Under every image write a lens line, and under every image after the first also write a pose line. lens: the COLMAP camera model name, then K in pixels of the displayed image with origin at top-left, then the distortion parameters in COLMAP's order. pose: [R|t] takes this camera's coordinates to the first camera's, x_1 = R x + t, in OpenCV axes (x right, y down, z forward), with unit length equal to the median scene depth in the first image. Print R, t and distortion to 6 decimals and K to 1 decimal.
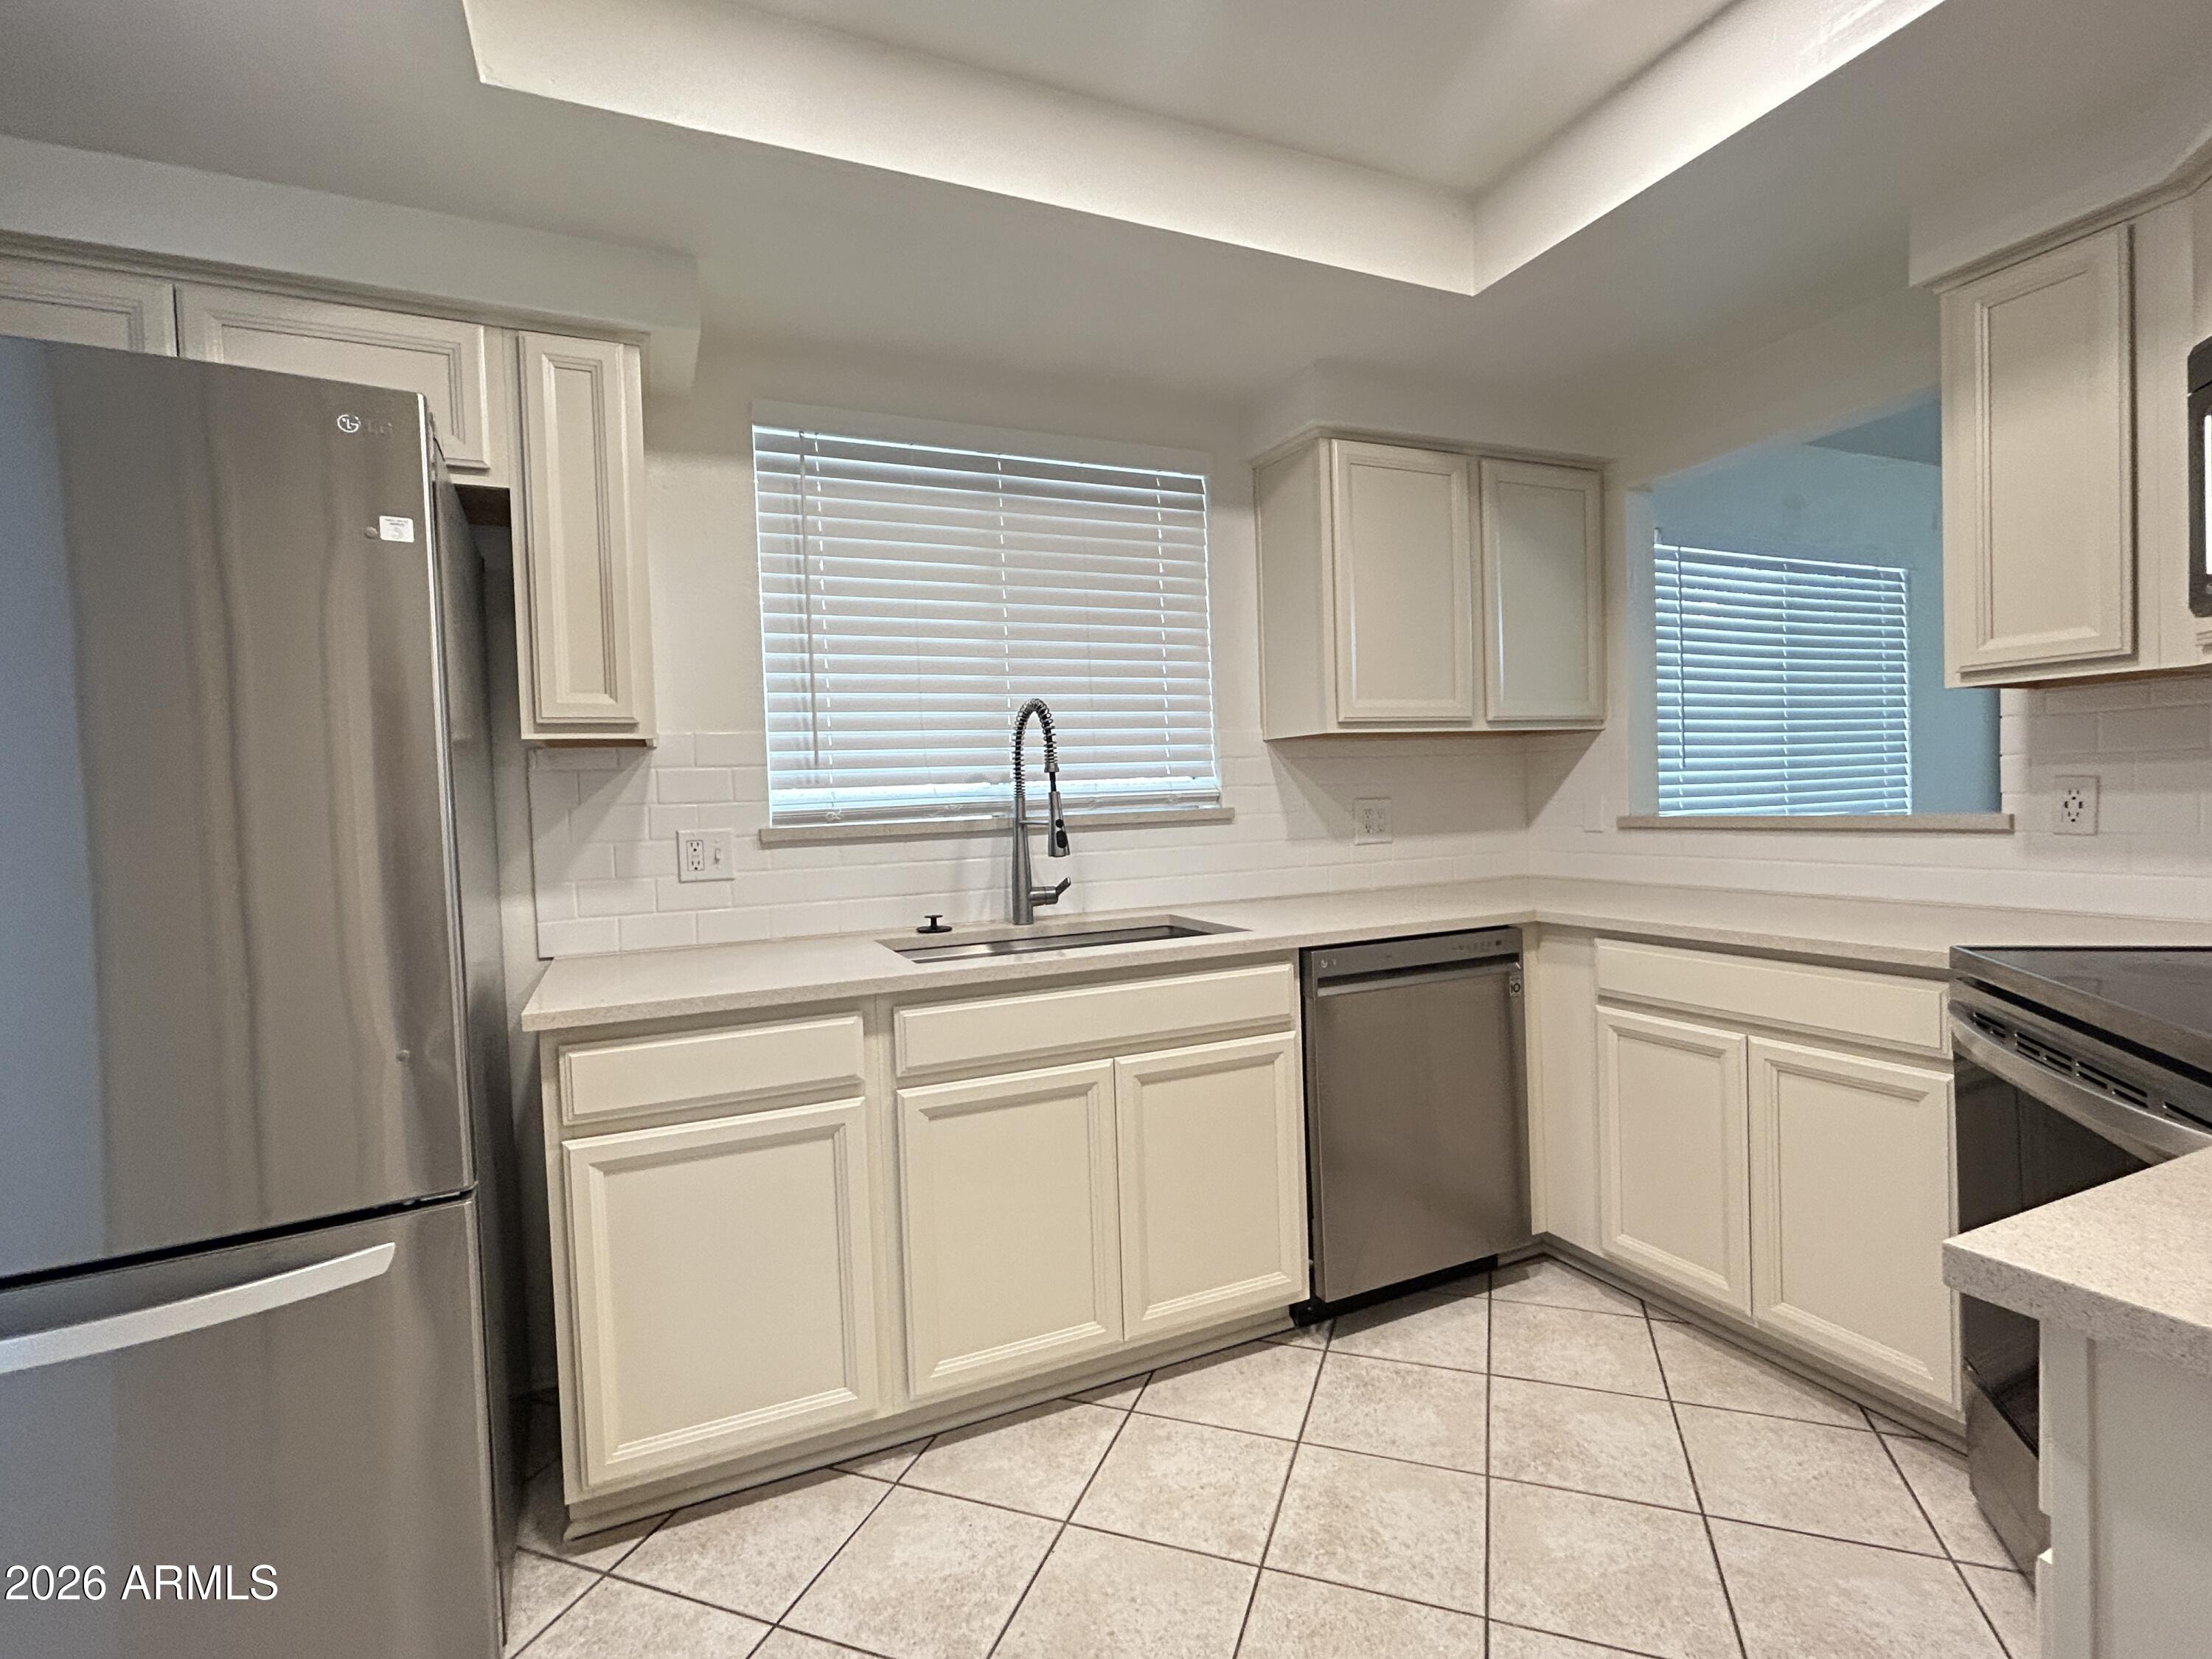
lens RADIAL K [[1025.3, 0, 1110.2], [0, 1025.3, 828.1], [0, 0, 1]] dist [0.002303, 0.001552]
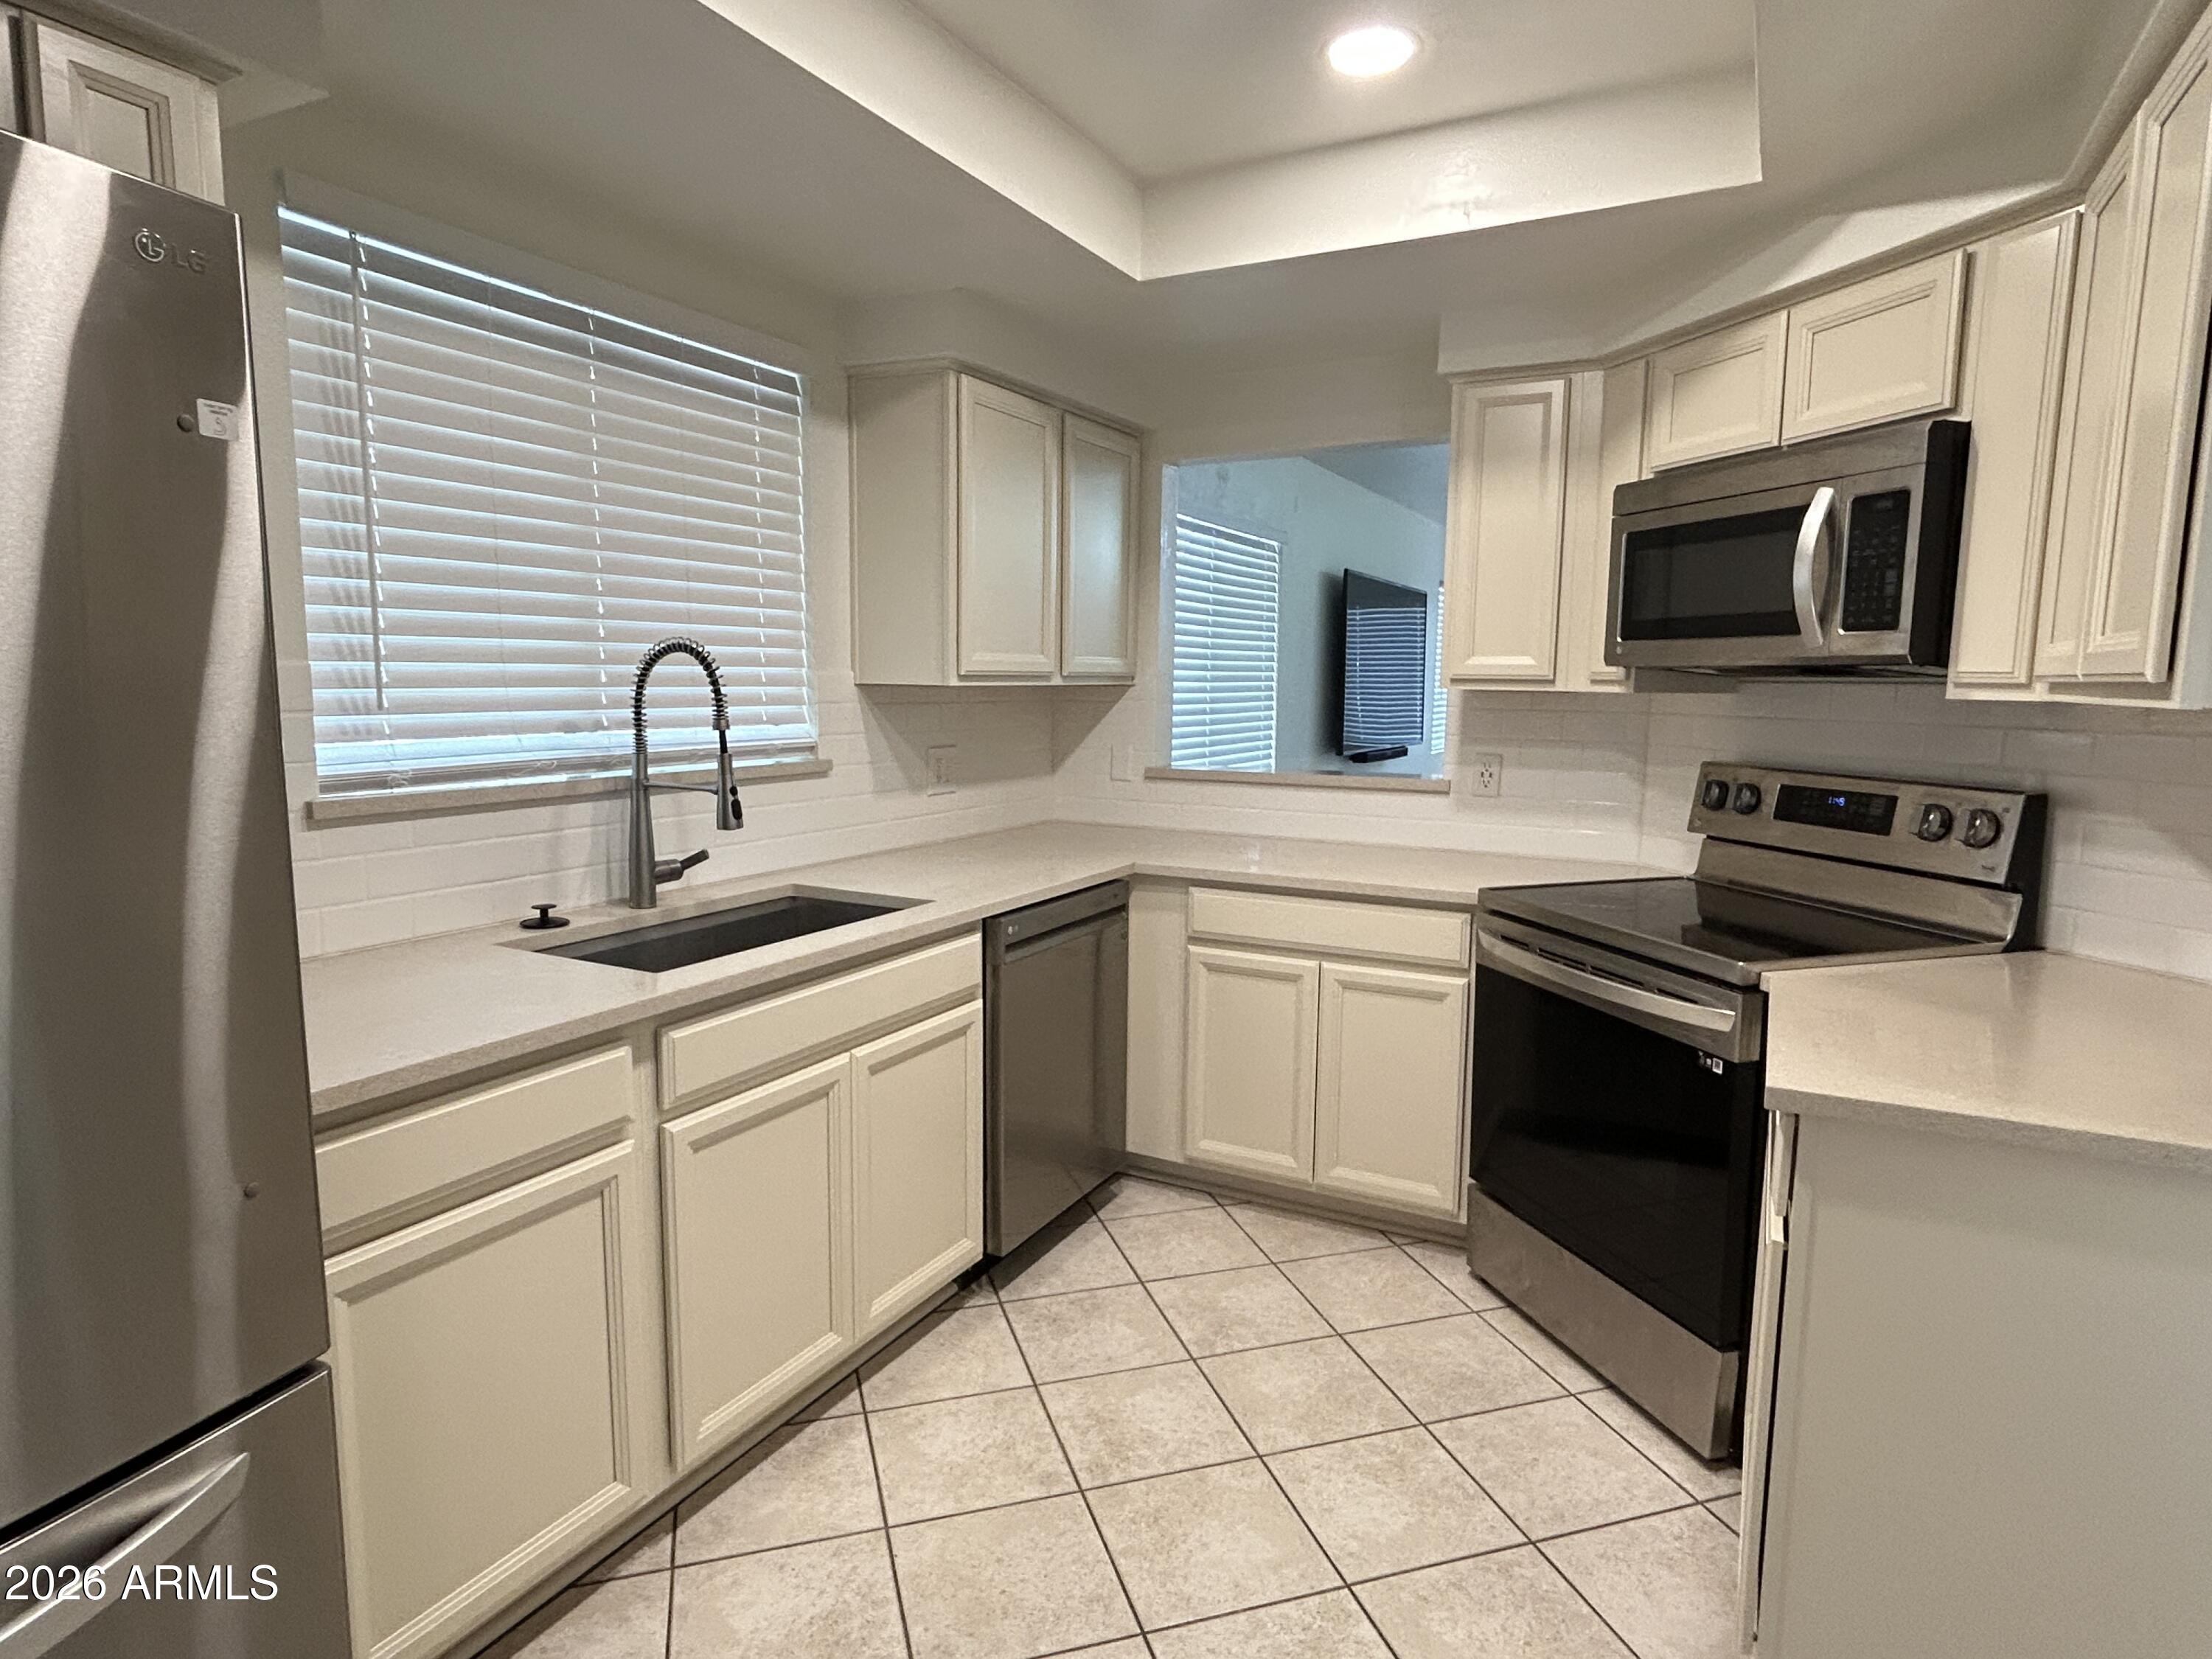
lens RADIAL K [[1235.6, 0, 1078.9], [0, 1235.6, 817.7], [0, 0, 1]] dist [-0.002129, 0.003012]
pose [[0.796386, -0.024721, 0.604283, -0.442989], [-0.022849, 0.997221, 0.070908, -0.061722], [-0.604357, -0.070277, 0.793608, 0.005874]]
